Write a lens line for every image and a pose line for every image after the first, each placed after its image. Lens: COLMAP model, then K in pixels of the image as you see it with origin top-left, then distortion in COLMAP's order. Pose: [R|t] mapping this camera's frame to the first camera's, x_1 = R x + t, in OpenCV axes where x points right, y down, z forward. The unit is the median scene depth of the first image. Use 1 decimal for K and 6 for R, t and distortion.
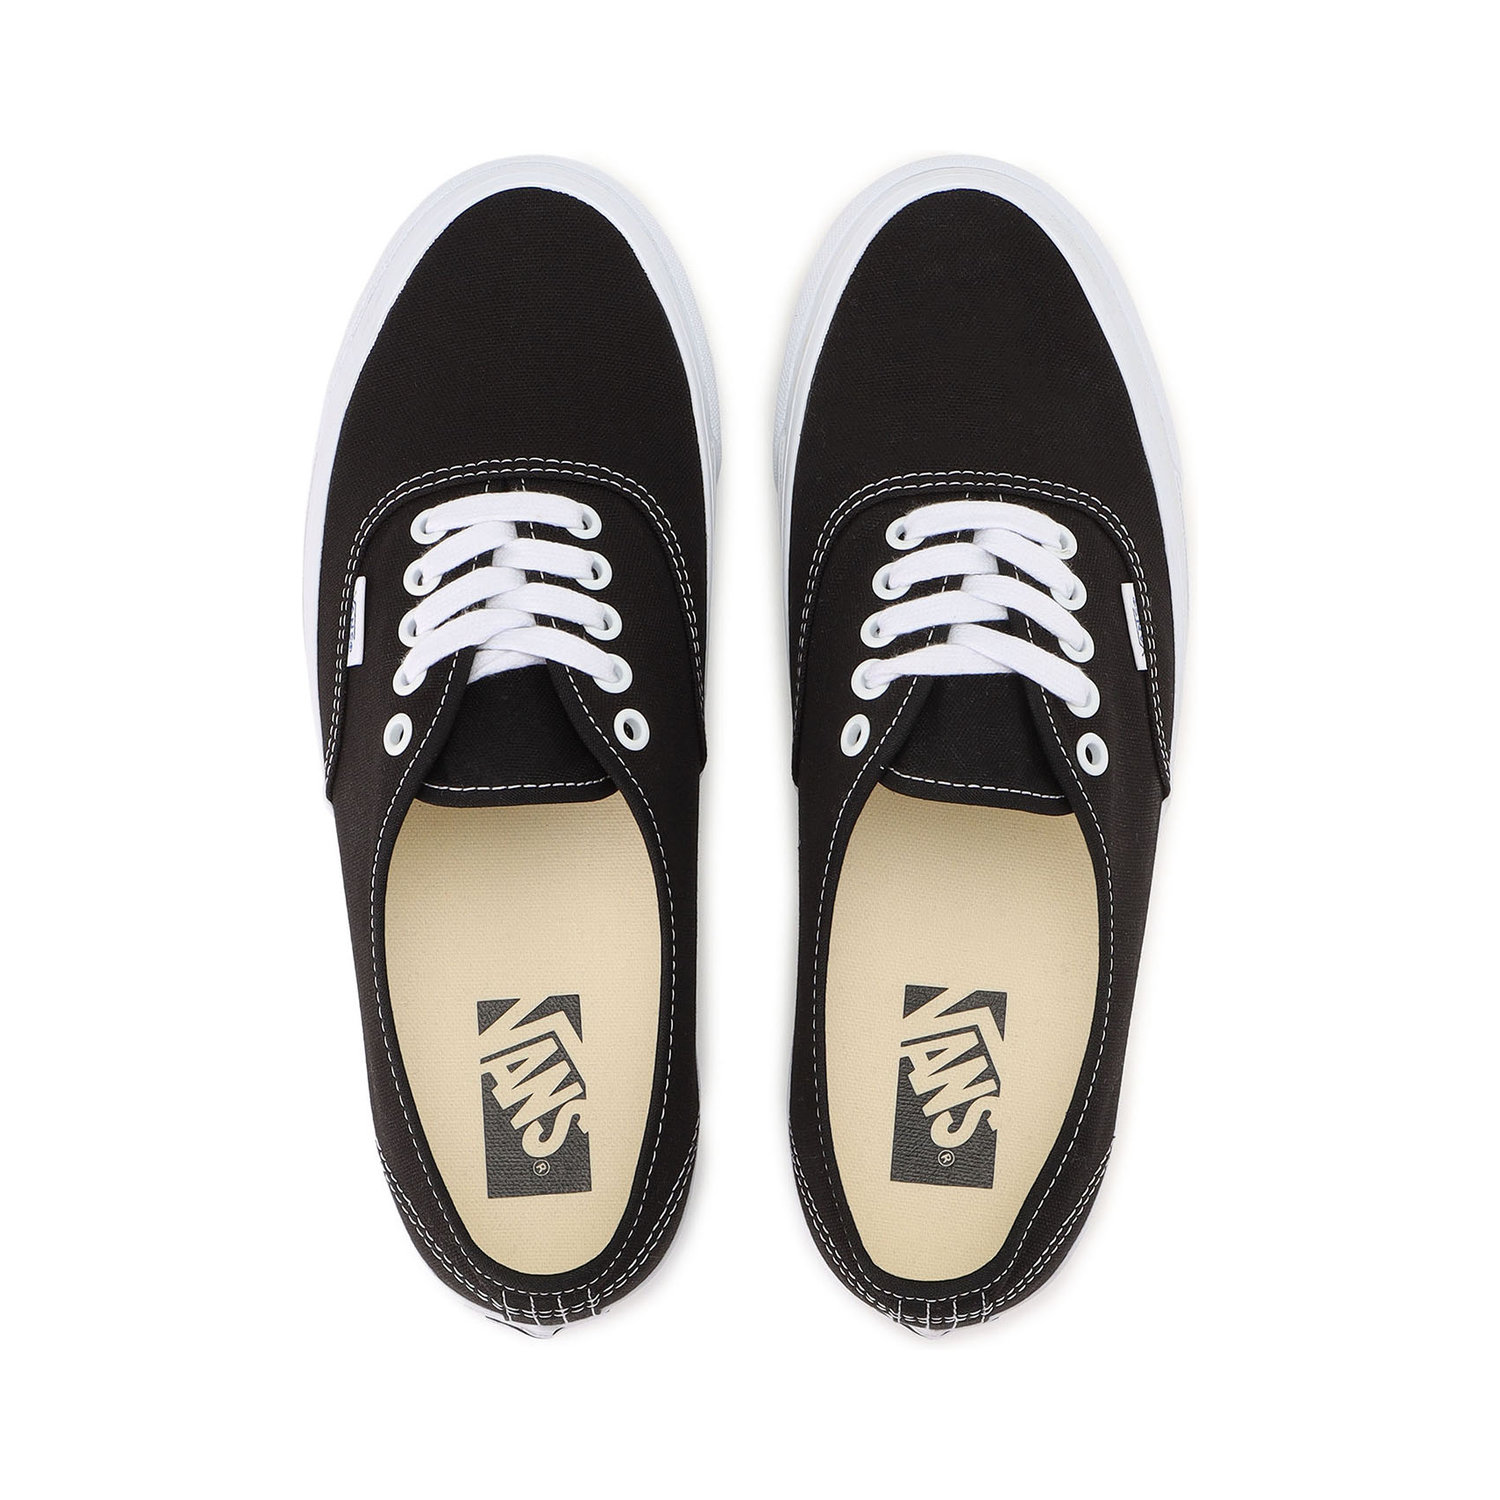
lens RADIAL K [[6474.4, 0, 750.5], [0, 6474.4, 749.9], [0, 0, 1]] dist [0.425402, 0.000000]
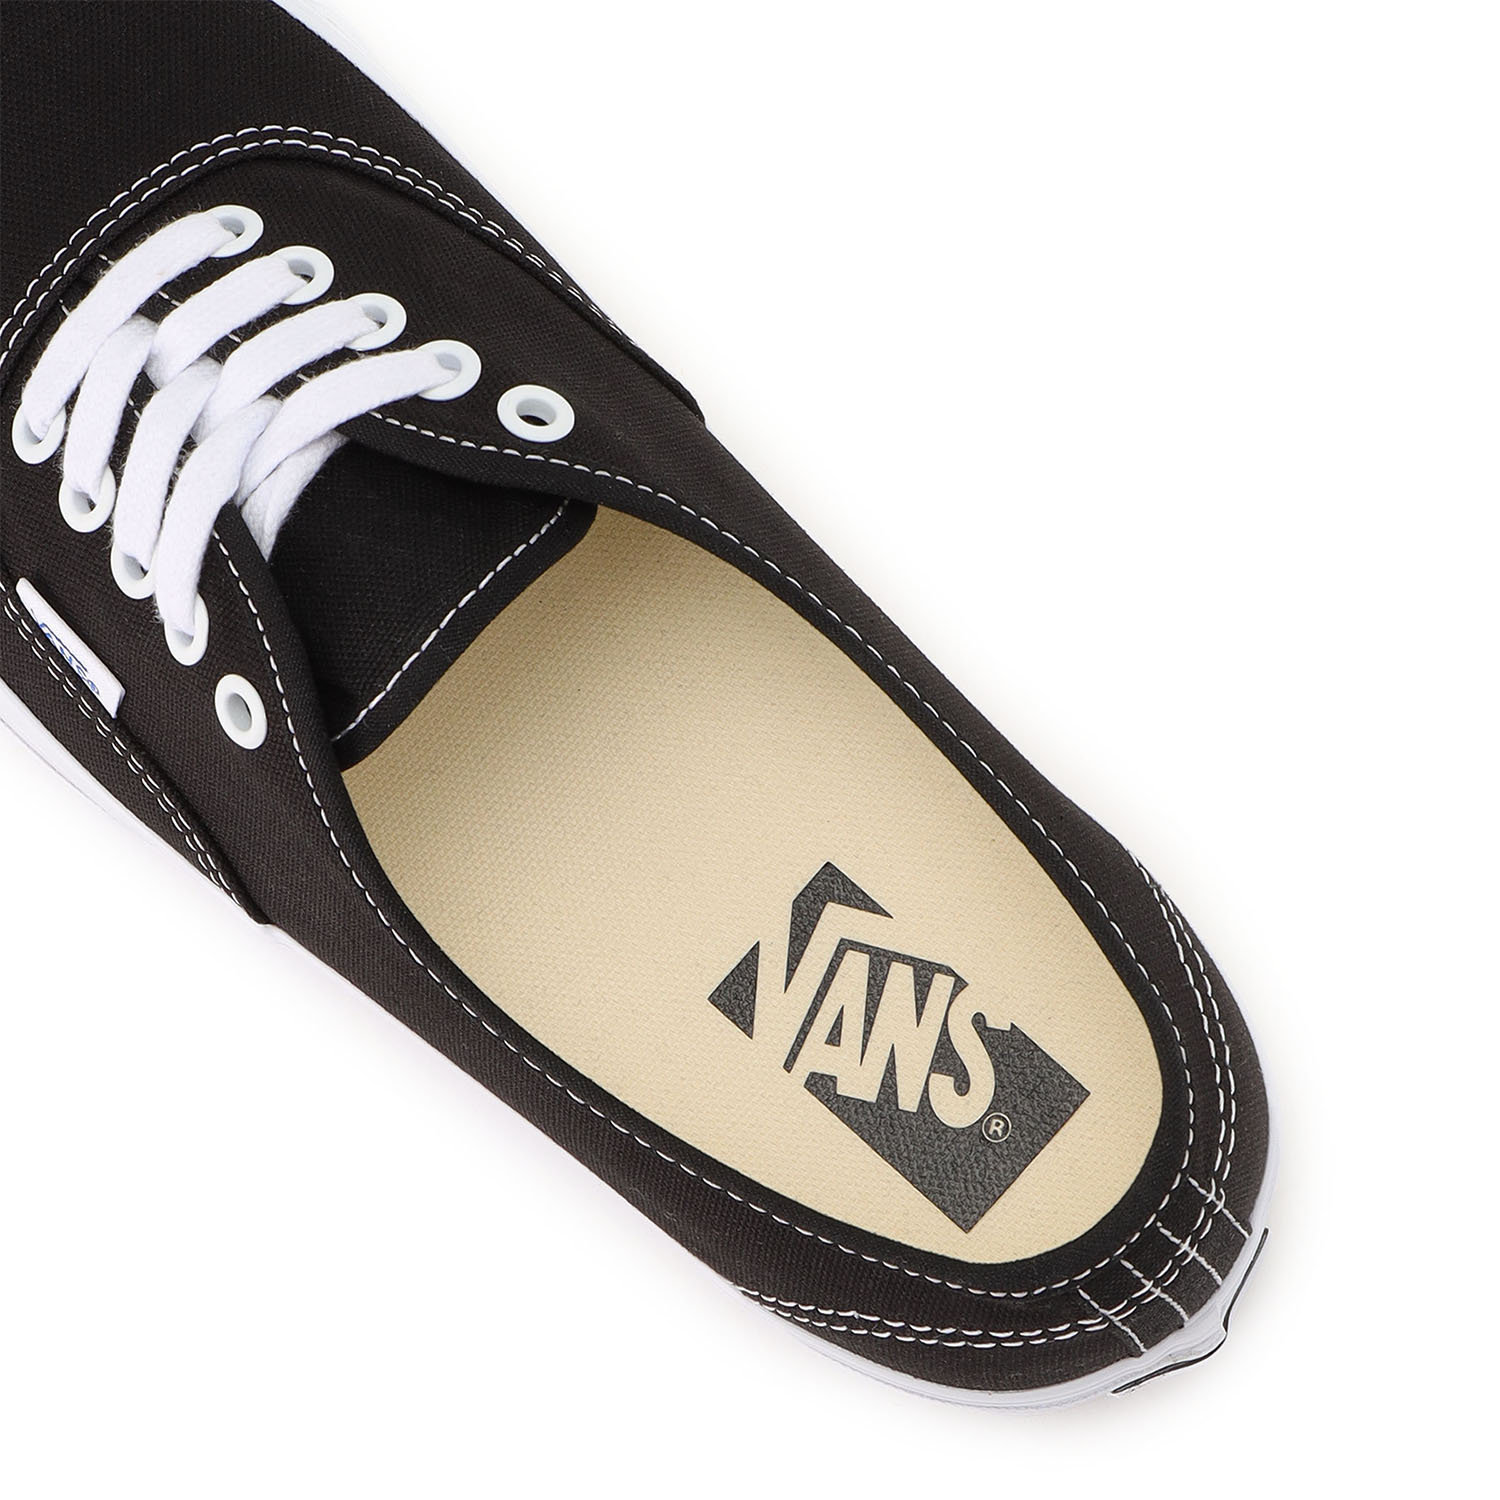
lens RADIAL K [[6474.4, 0, 749.7], [0, 6474.4, 750.5], [0, 0, 1]] dist [0.425402, 0.000000]
pose [[0.713367, -0.700213, 0.028438, -0.041158], [0.690803, 0.695795, -0.196622, 0.138292], [0.117891, 0.159909, 0.980067, 0.459364]]
